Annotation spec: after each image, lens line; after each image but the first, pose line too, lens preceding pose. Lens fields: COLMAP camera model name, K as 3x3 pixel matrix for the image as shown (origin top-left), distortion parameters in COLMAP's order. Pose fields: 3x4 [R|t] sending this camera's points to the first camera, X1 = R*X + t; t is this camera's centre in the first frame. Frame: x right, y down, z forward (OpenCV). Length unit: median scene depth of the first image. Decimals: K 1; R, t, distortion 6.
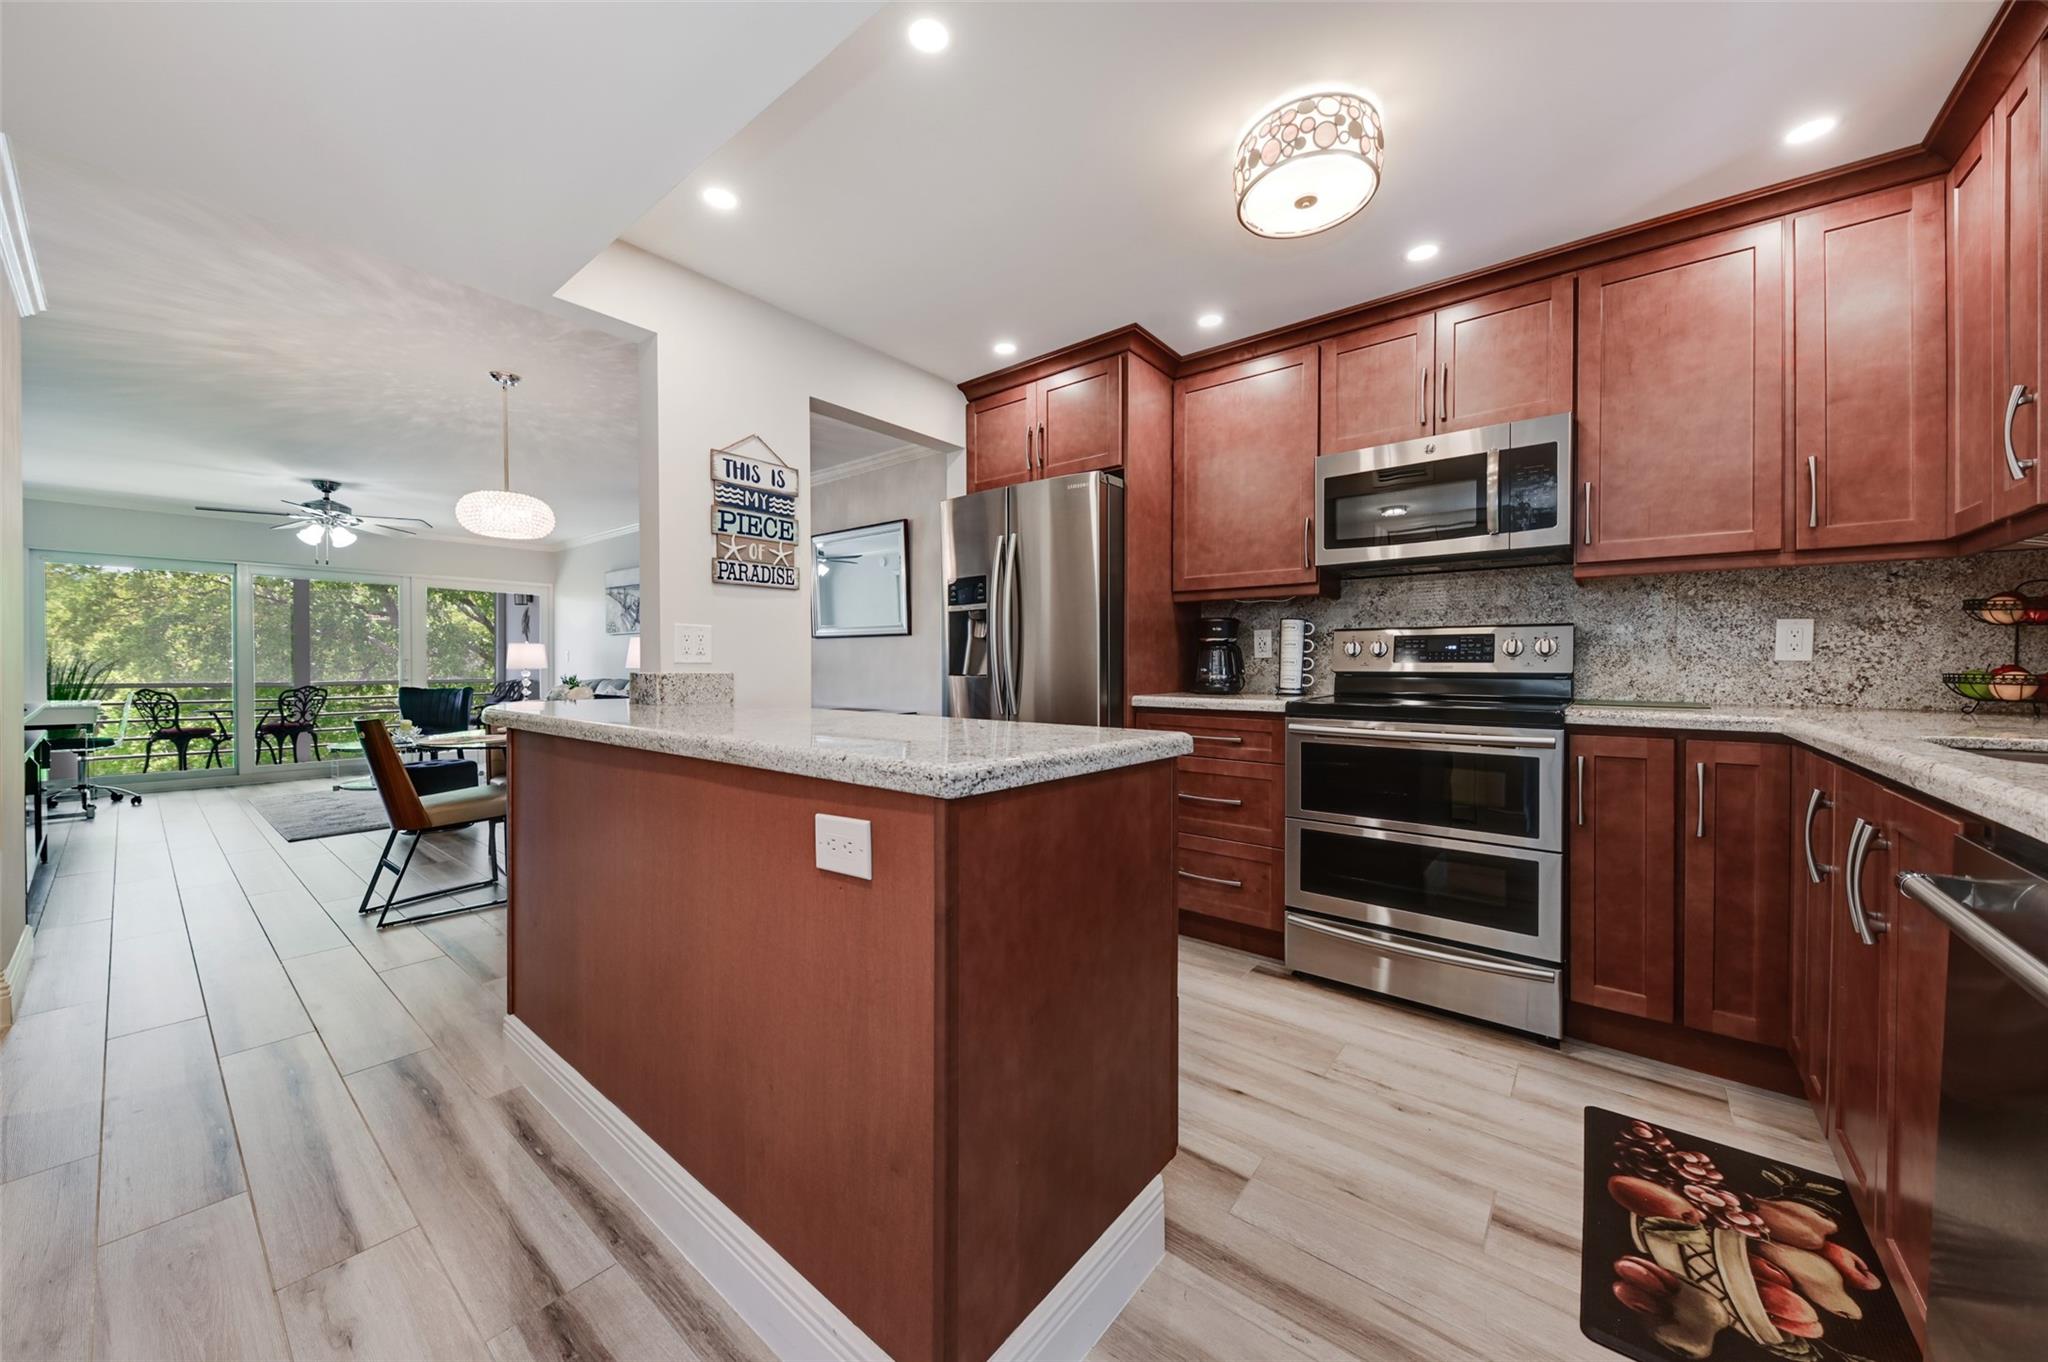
lens RADIAL K [[742.6, 0, 1010.7], [0, 742.6, 670.9], [0, 0, 1]] dist [0.000113, -0.000526]
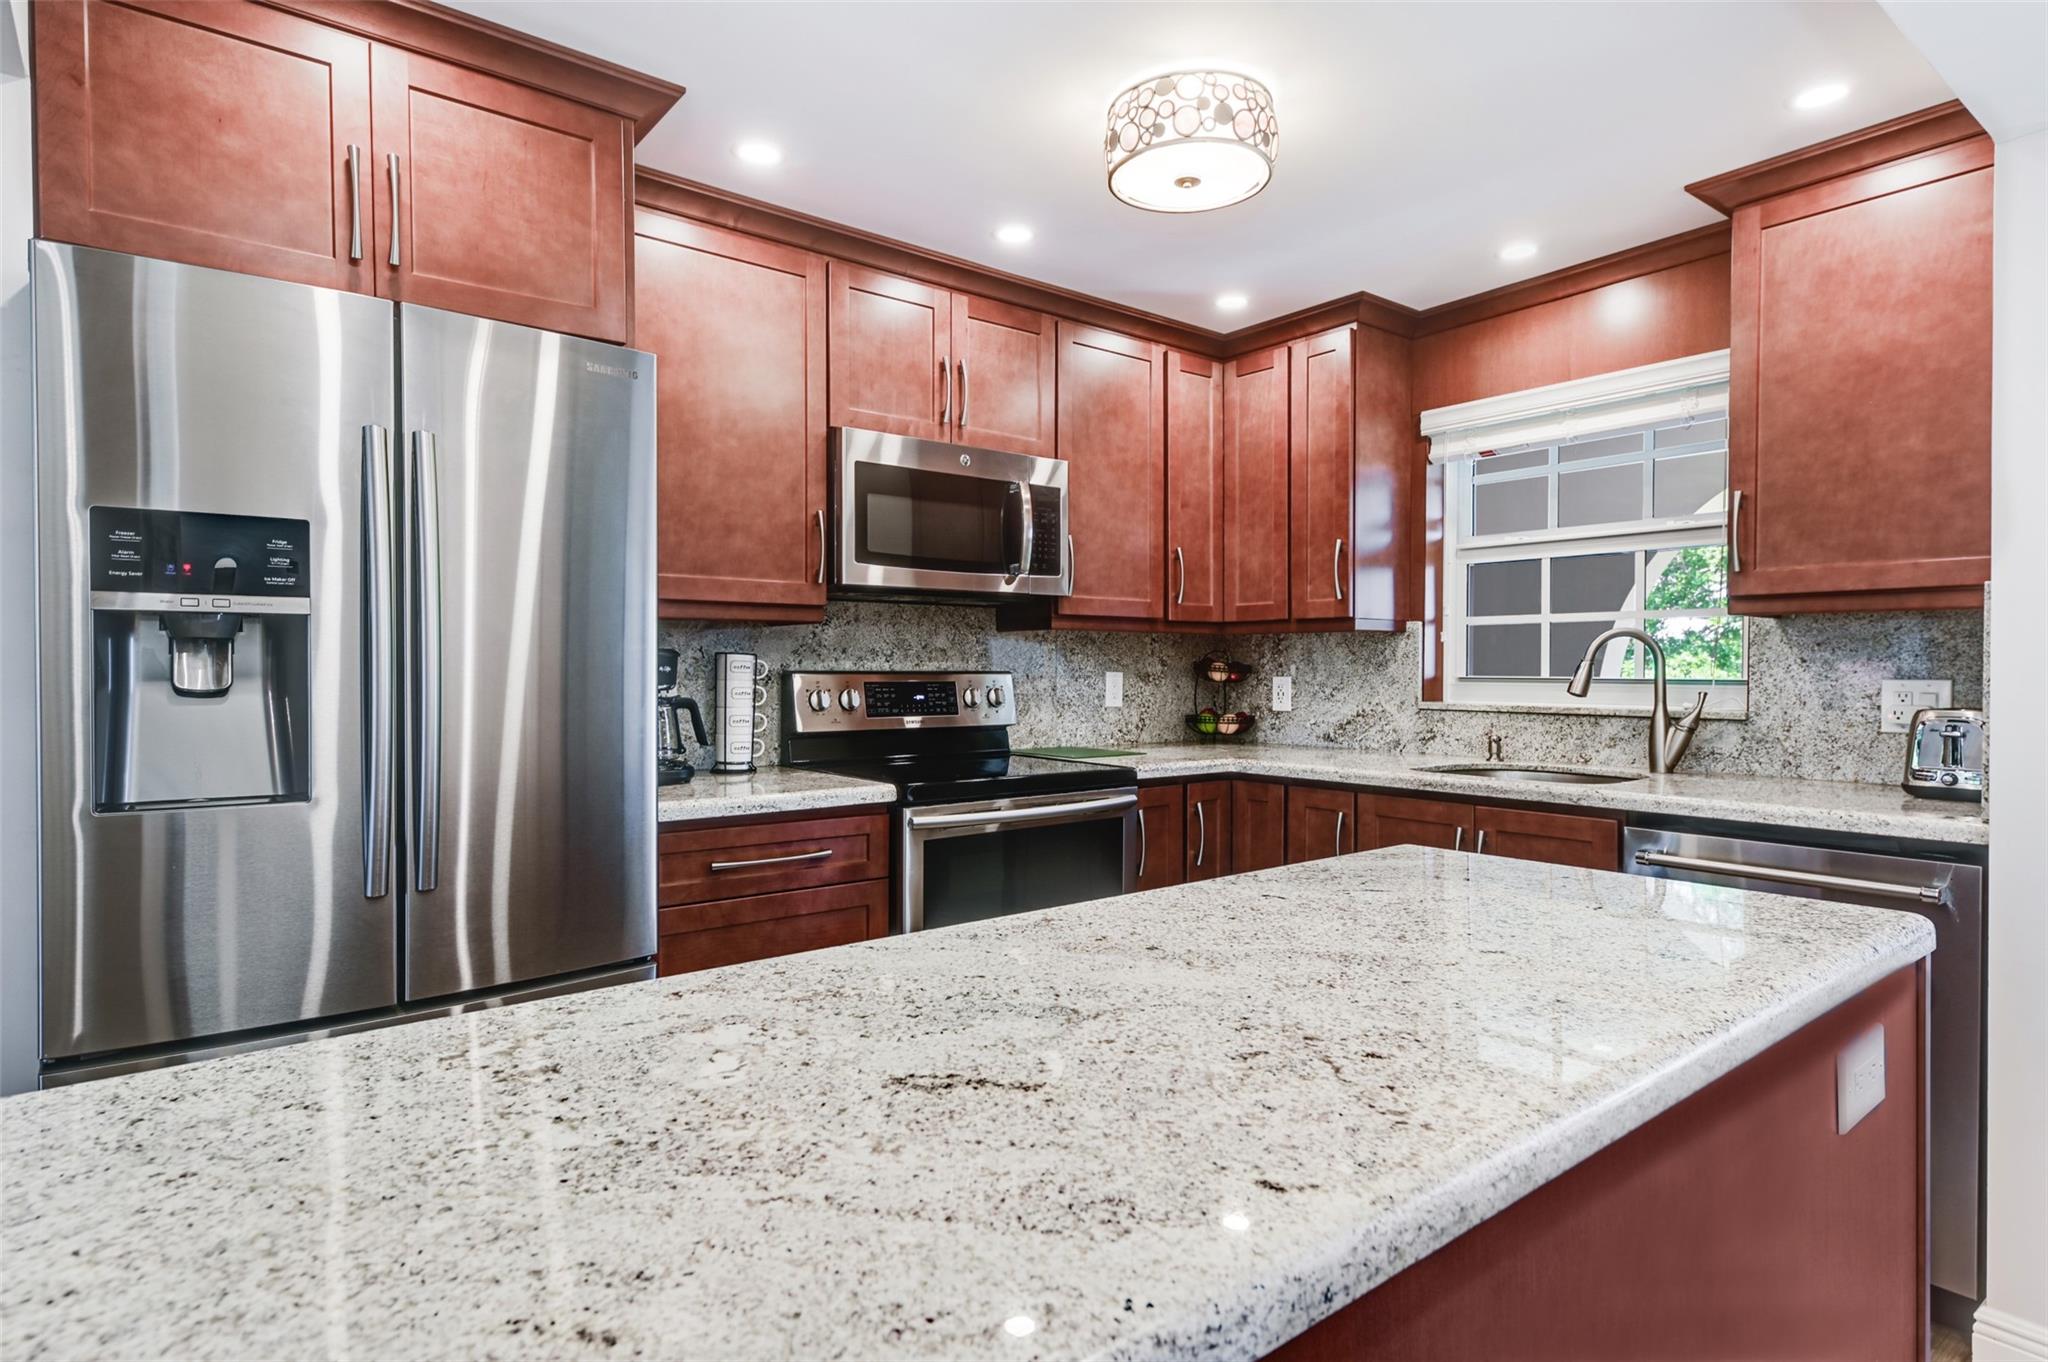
lens RADIAL K [[1061.2, 0, 1039.1], [0, 1061.2, 677.1], [0, 0, 1]] dist [0.001367, 0.000565]
pose [[0.207033, -0.006512, 0.978312, -0.274277], [0.011227, 0.999928, 0.004280, -0.029997], [-0.978270, 0.010098, 0.207091, 0.327803]]
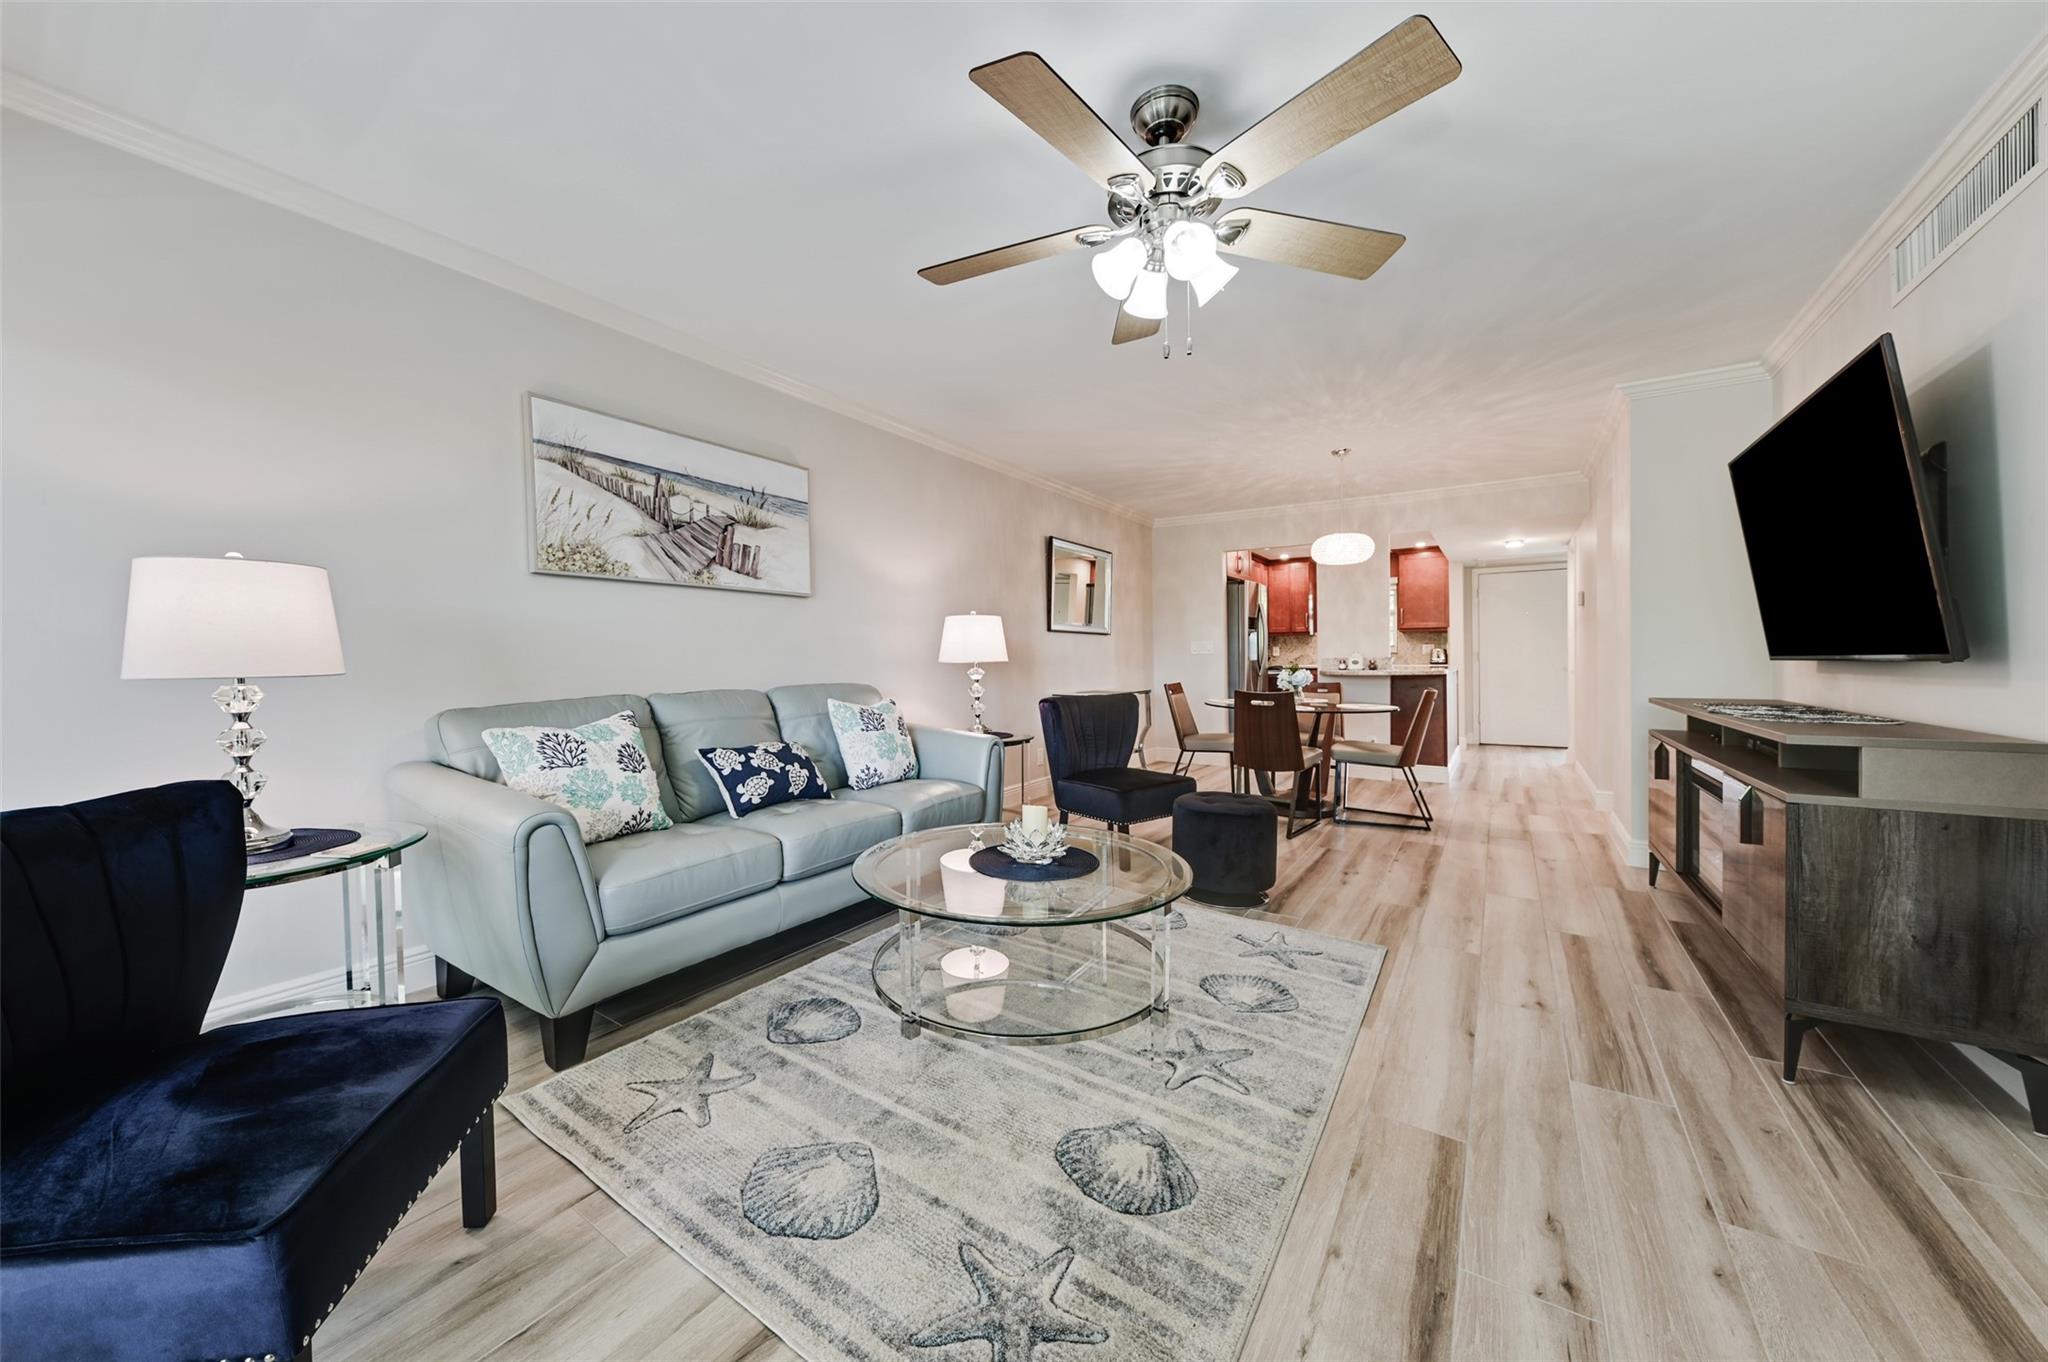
lens RADIAL K [[711.8, 0, 1014.1], [0, 711.8, 666.4], [0, 0, 1]] dist [0.001529, 0.000034]
pose [[-0.095520, -0.012166, 0.995353, -1.347190], [0.013520, 0.999817, 0.013518, -0.006875], [-0.995336, 0.014749, -0.095338, 1.194438]]
